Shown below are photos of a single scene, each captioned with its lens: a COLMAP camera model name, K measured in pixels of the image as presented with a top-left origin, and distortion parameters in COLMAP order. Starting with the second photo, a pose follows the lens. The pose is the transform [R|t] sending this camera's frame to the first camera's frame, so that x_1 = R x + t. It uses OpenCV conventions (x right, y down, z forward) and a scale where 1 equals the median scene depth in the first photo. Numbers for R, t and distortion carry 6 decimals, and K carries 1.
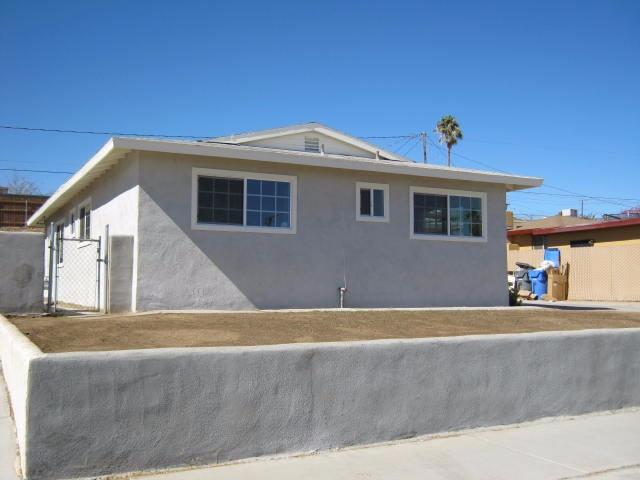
lens RADIAL K [[708.9, 0, 320.0], [0, 708.9, 240.0], [0, 0, 1]] dist [-0.123441, 0.119327]
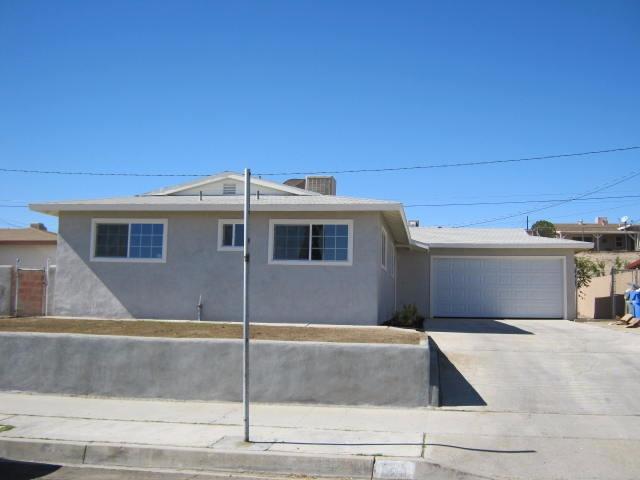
lens RADIAL K [[708.9, 0, 320.0], [0, 708.9, 240.0], [0, 0, 1]] dist [-0.123441, 0.119327]
pose [[0.813430, -0.038172, -0.580409, 0.970736], [0.020872, 0.999117, -0.036457, 0.002979], [0.581288, 0.017541, 0.813509, 0.102447]]
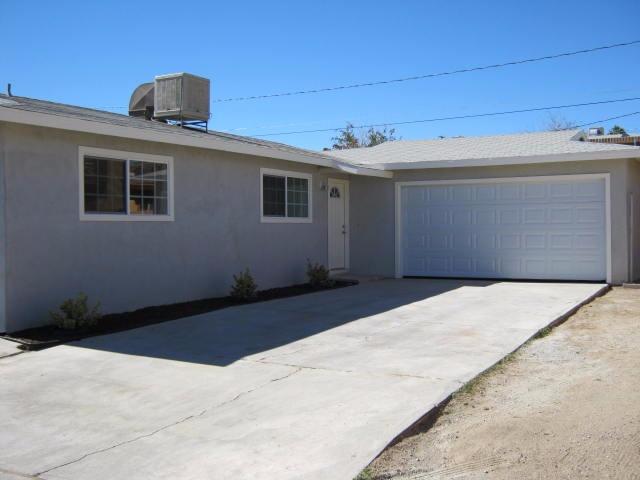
lens RADIAL K [[708.9, 0, 320.0], [0, 708.9, 240.0], [0, 0, 1]] dist [-0.123441, 0.119327]
pose [[0.549413, 0.011764, -0.835468, 1.066470], [0.065131, 0.996255, 0.056859, 0.003239], [0.833009, -0.085655, 0.546590, 1.074754]]
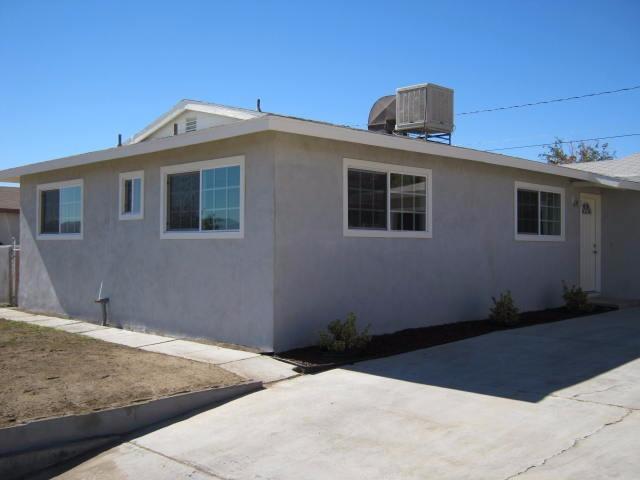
lens RADIAL K [[708.9, 0, 320.0], [0, 708.9, 240.0], [0, 0, 1]] dist [-0.123441, 0.119327]
pose [[0.304441, -0.008703, -0.952492, 0.976049], [0.065177, 0.997805, 0.011716, 0.002051], [0.950299, -0.065647, 0.304340, 1.028654]]
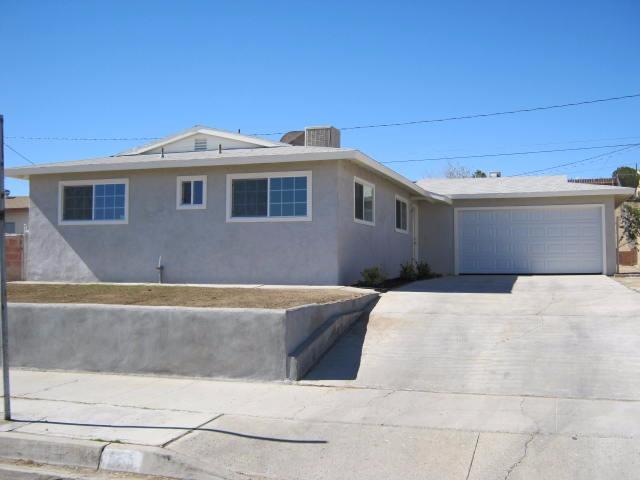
lens RADIAL K [[708.9, 0, 320.0], [0, 708.9, 240.0], [0, 0, 1]] dist [-0.123441, 0.119327]
pose [[0.708729, -0.023792, -0.705080, 1.111349], [0.049758, 0.998628, 0.016318, 0.016958], [0.703724, -0.046649, 0.708940, 0.351064]]
